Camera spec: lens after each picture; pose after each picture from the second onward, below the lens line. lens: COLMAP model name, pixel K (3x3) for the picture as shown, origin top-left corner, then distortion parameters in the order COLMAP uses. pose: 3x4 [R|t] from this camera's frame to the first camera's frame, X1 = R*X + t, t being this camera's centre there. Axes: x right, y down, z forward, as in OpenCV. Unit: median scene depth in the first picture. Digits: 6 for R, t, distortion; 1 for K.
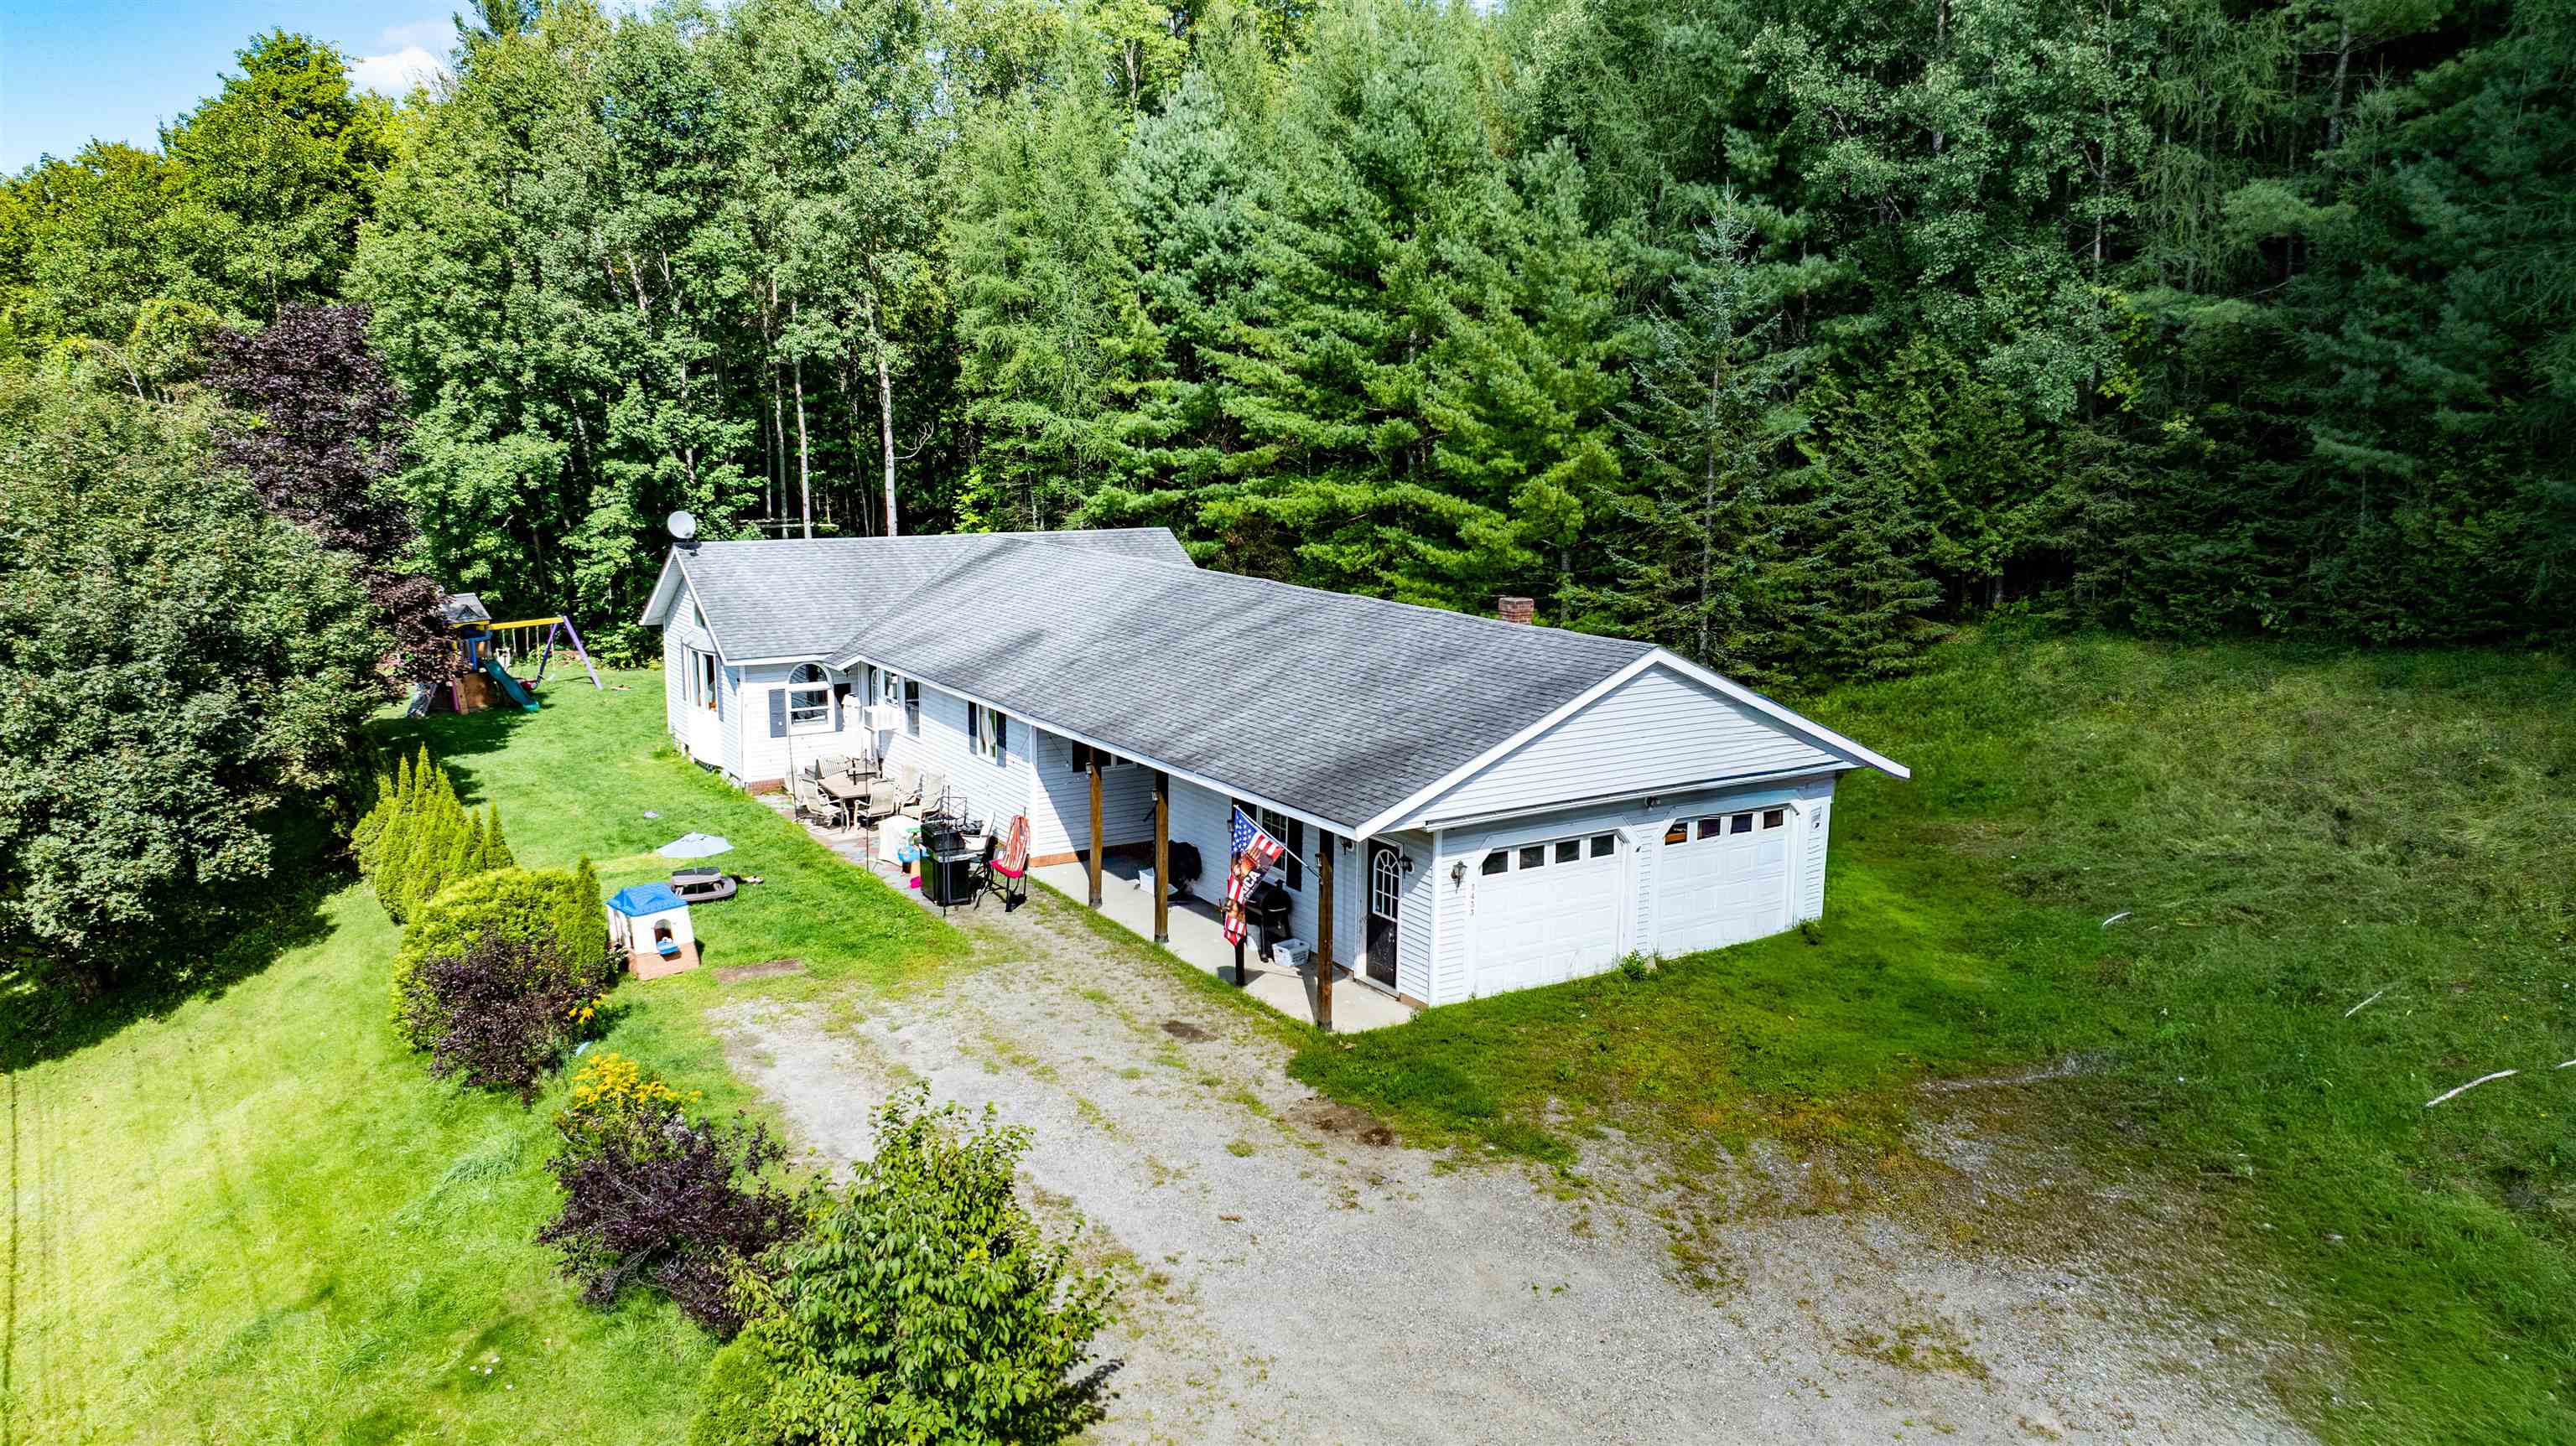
lens RADIAL K [[1847.8, 0, 1288.0], [0, 1847.8, 723.0], [0, 0, 1]] dist [-0.026440, -0.003233]
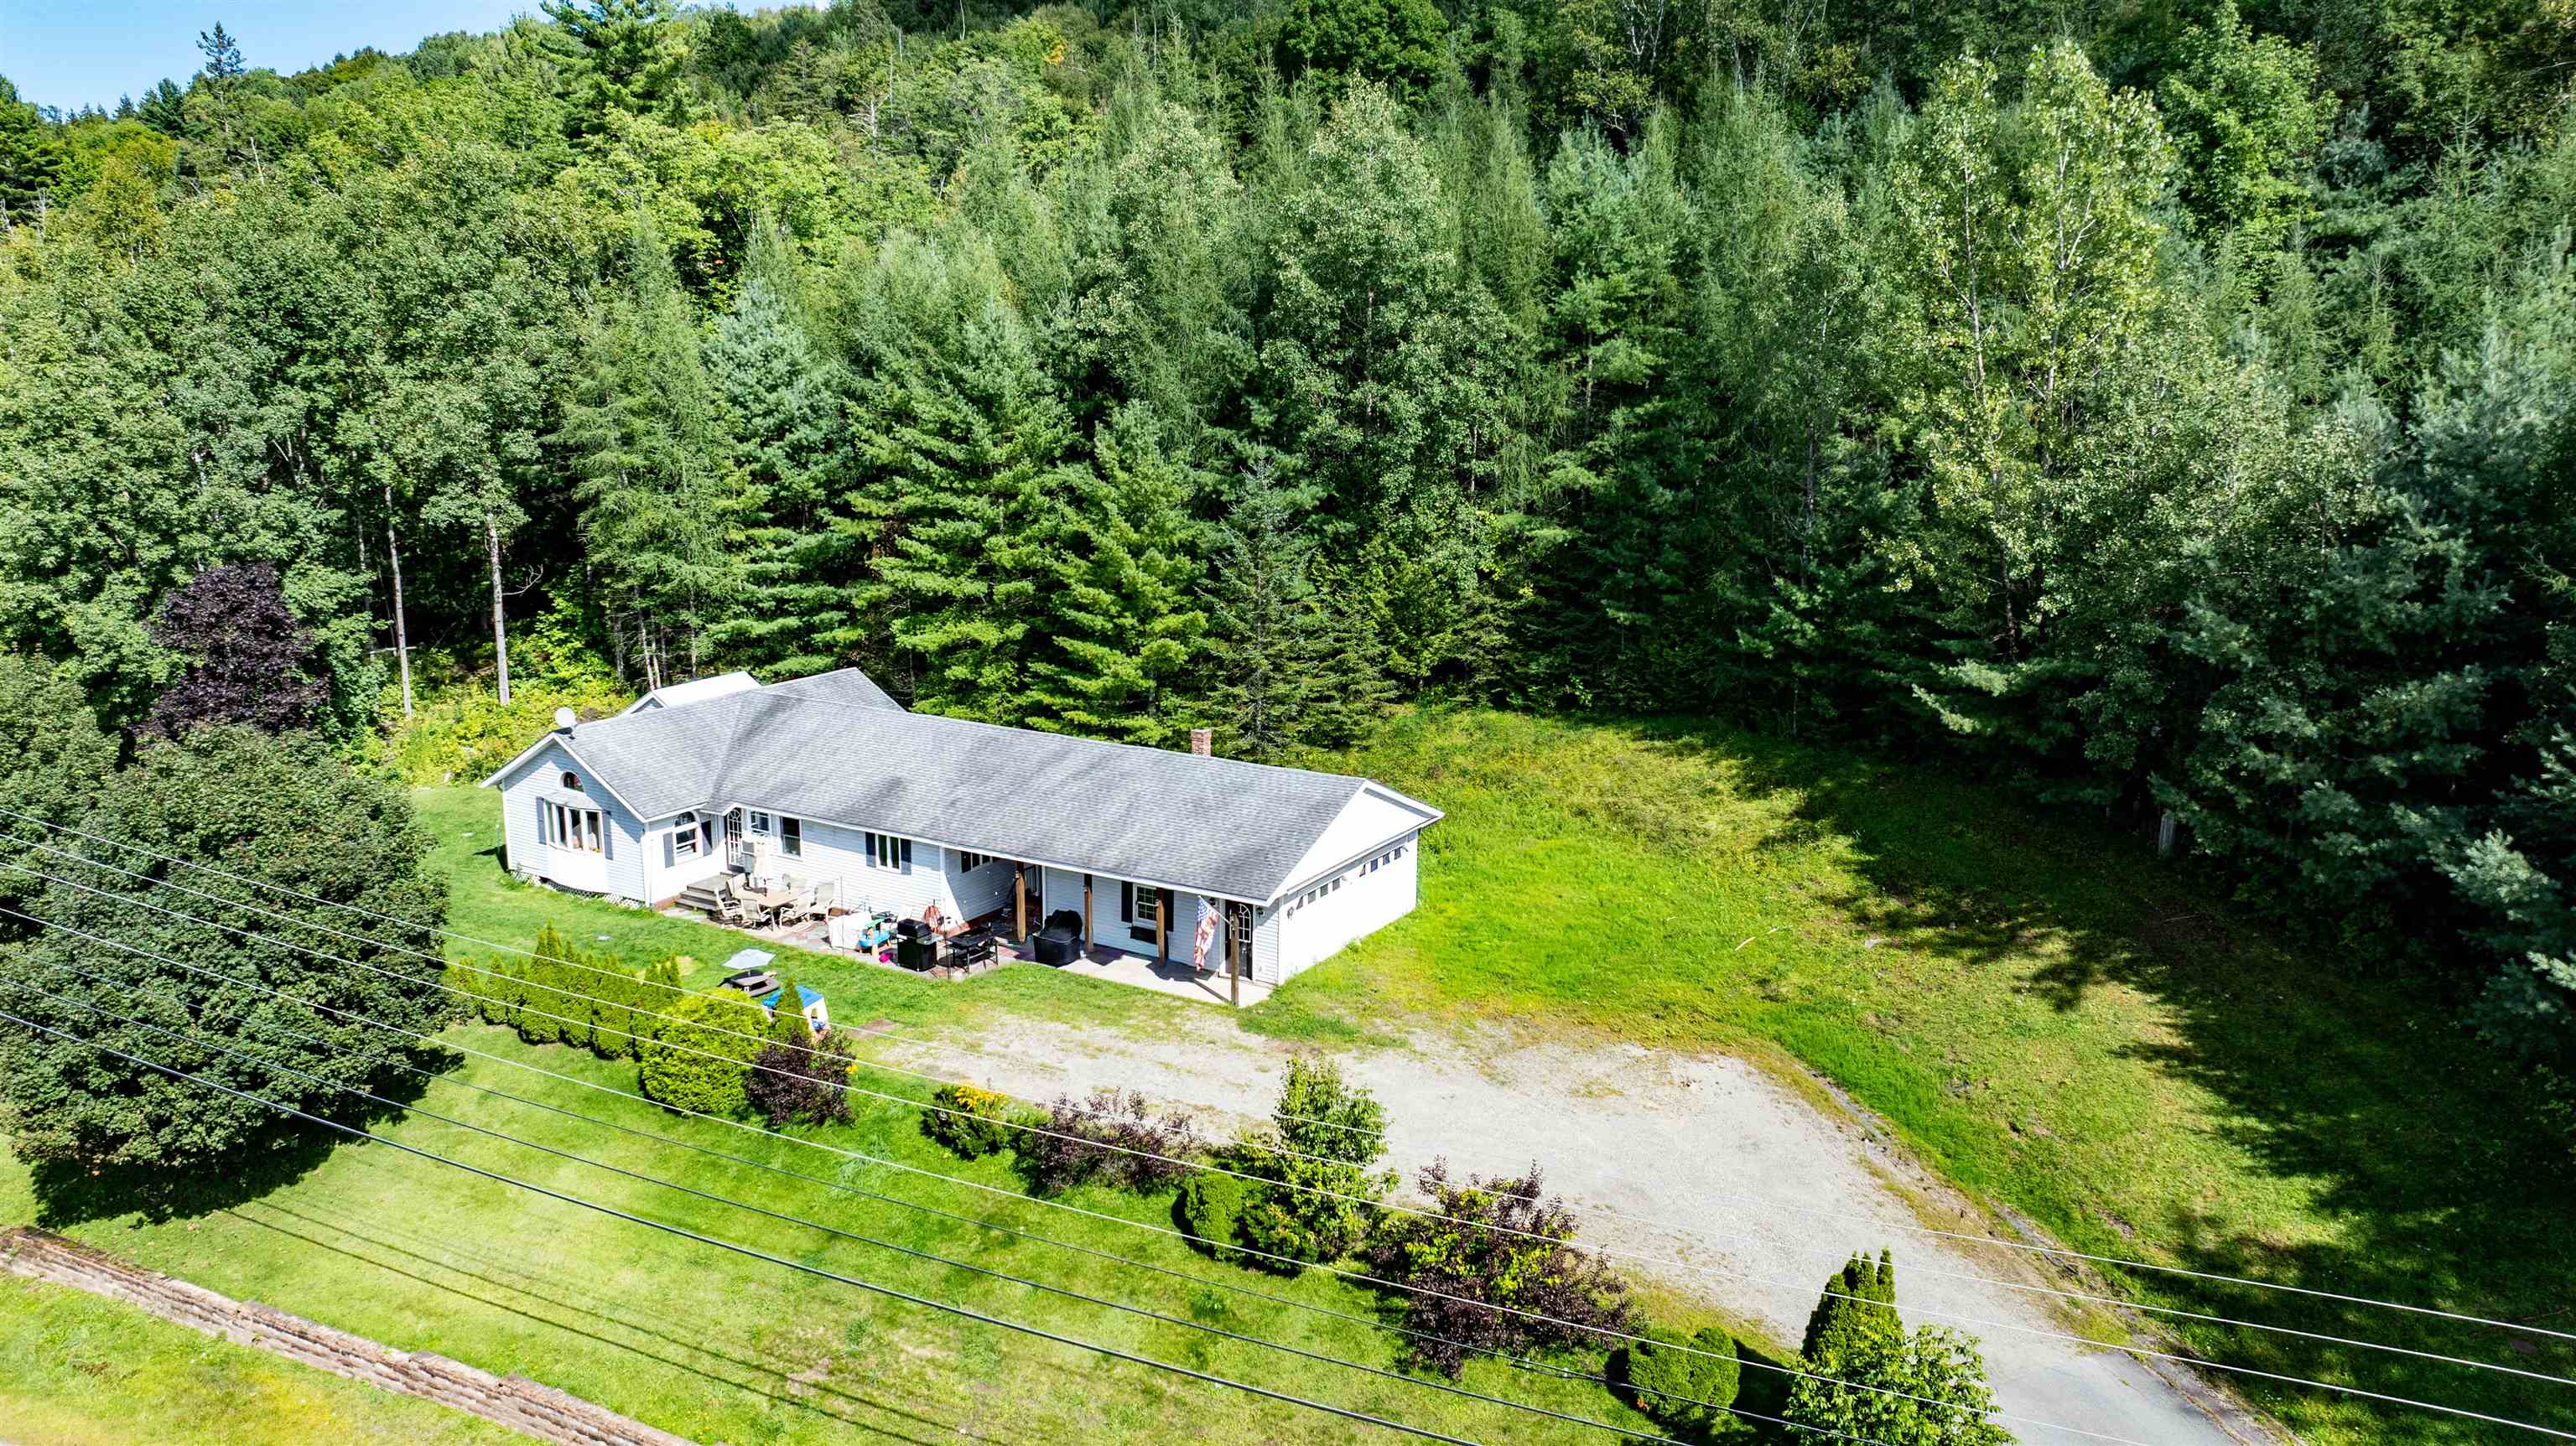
lens RADIAL K [[1748.3, 0, 1363.7], [0, 1748.3, 794.0], [0, 0, 1]] dist [0.000184, -0.001335]
pose [[0.882025, -0.113786, 0.457258, -0.399312], [0.078745, 0.992353, 0.095046, -0.126028], [-0.464577, -0.047826, 0.884240, -0.381014]]
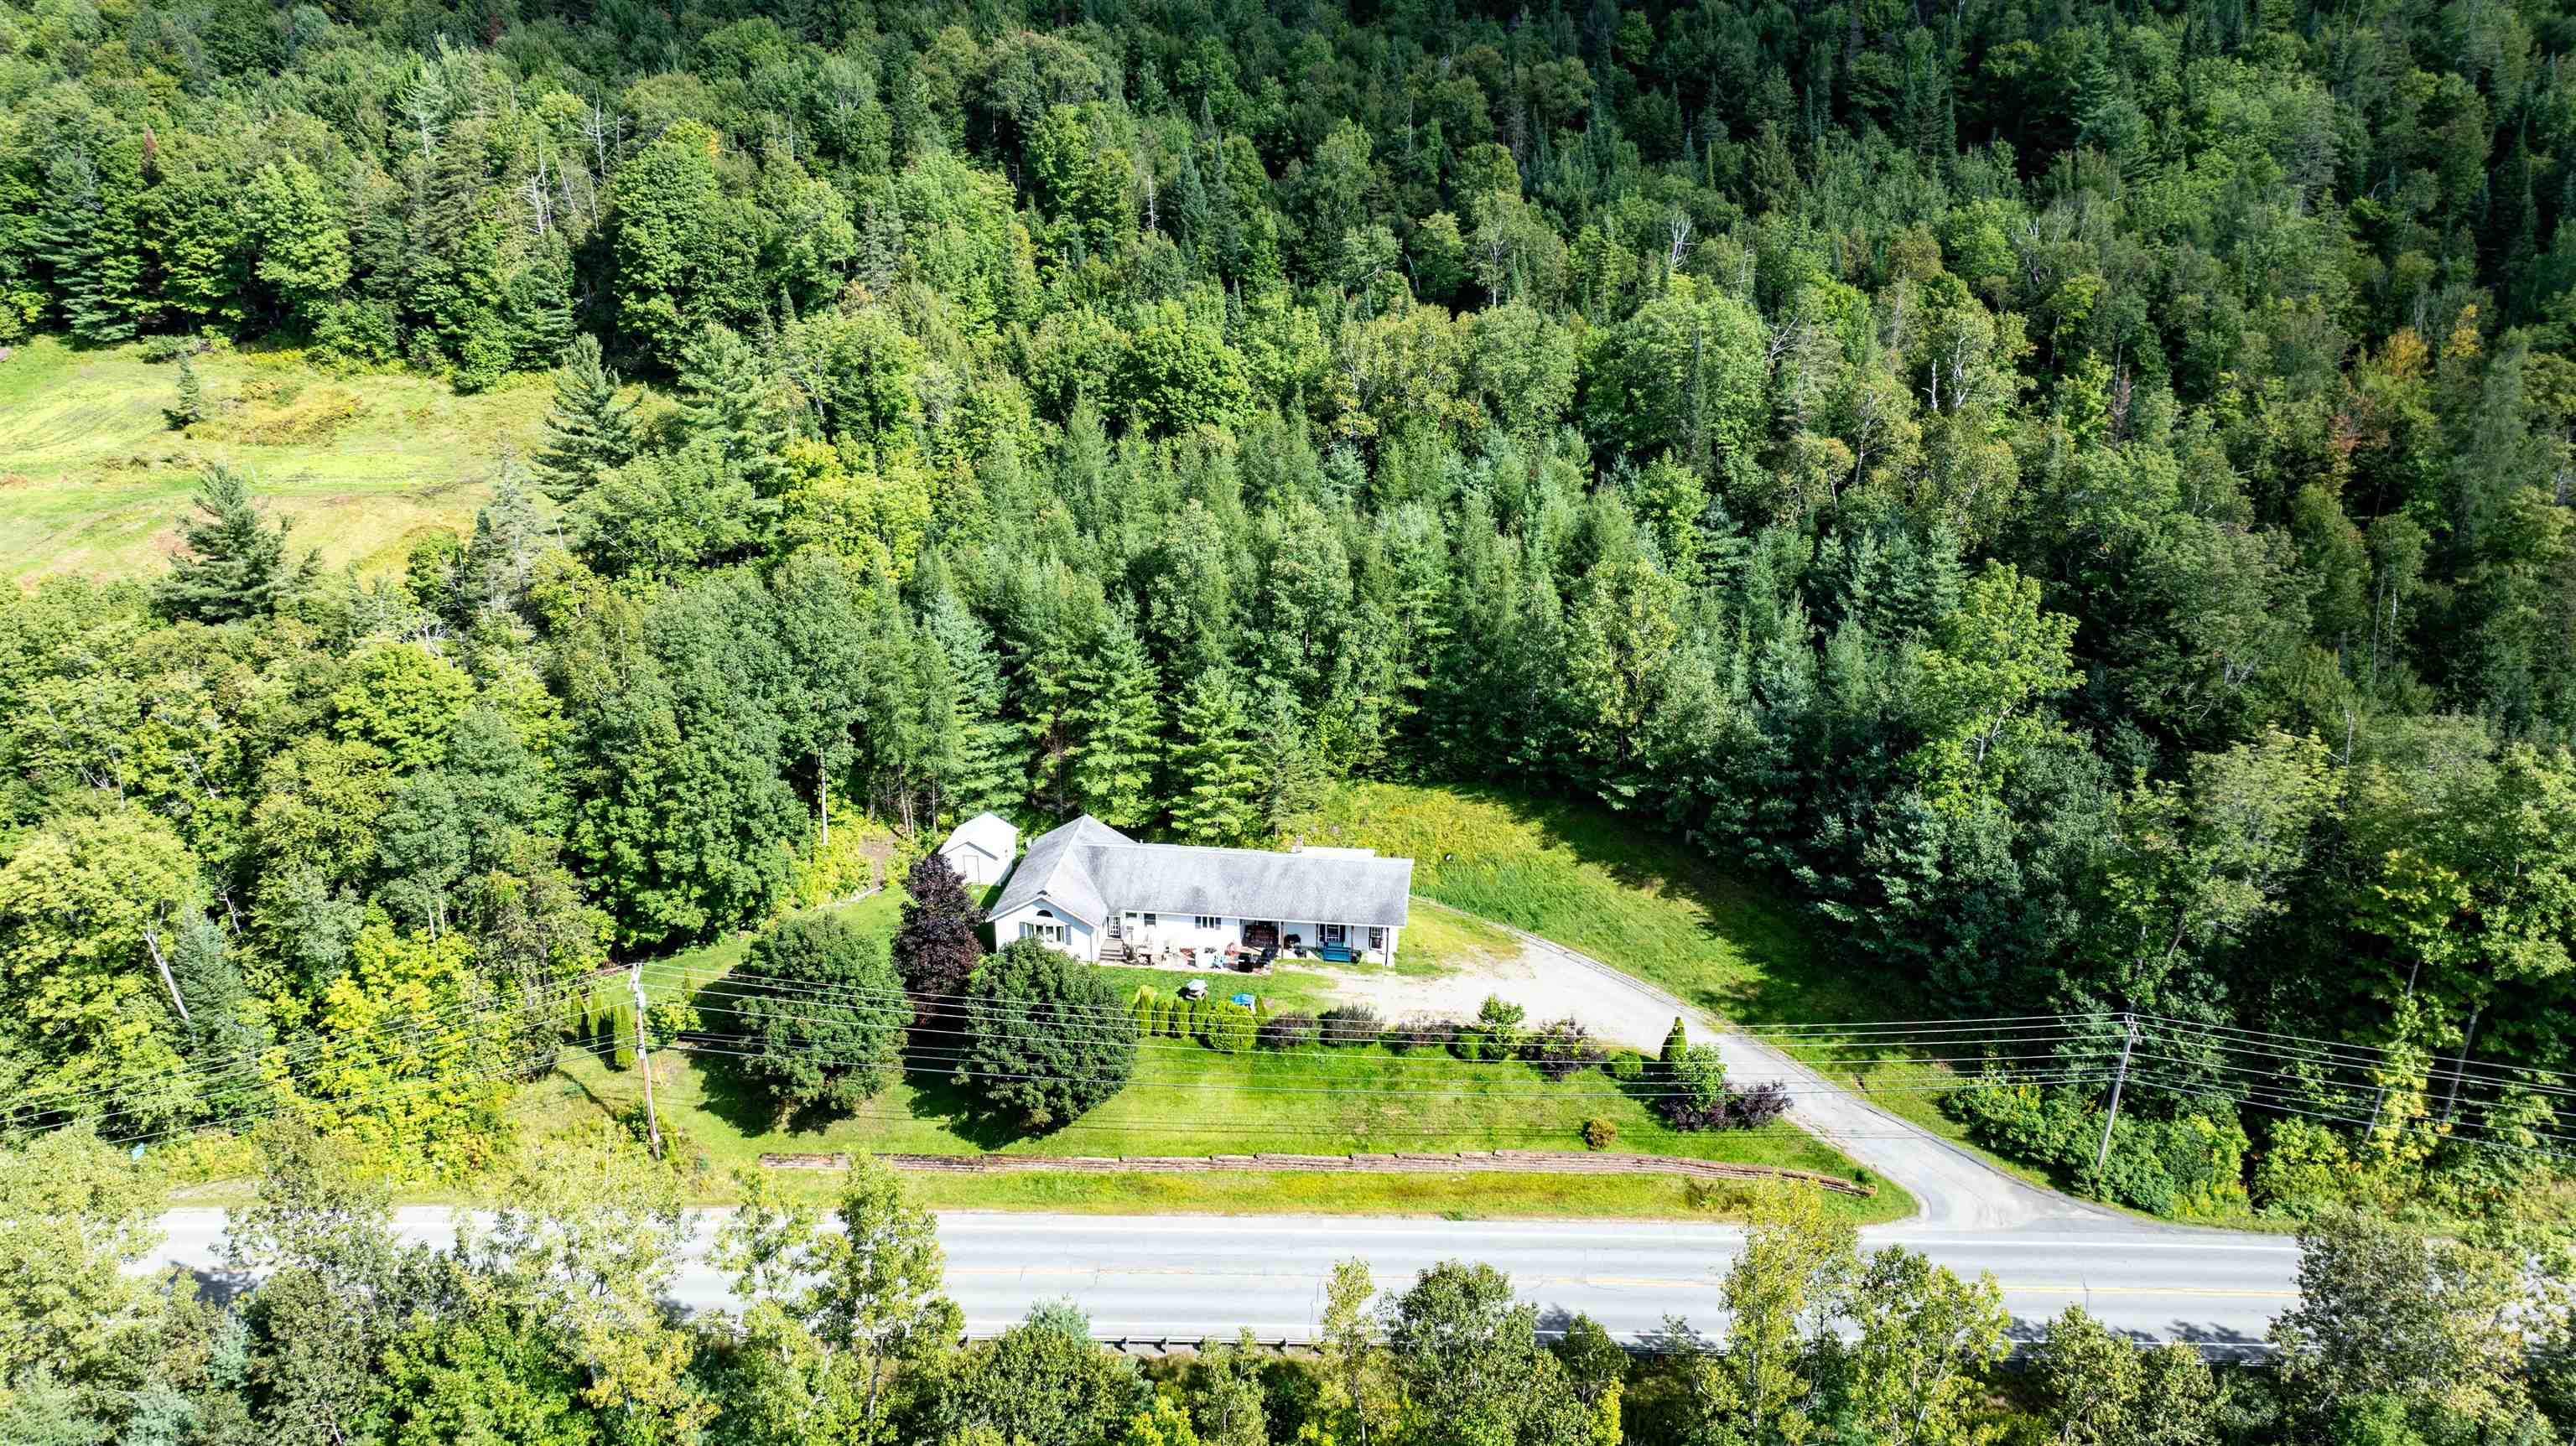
lens RADIAL K [[1847.8, 0, 1288.0], [0, 1847.8, 723.0], [0, 0, 1]] dist [-0.026440, -0.003233]
pose [[0.608260, -0.307605, 0.731709, -2.205437], [0.124050, 0.947366, 0.295144, -1.201375], [-0.783984, -0.088755, 0.614403, -1.069658]]
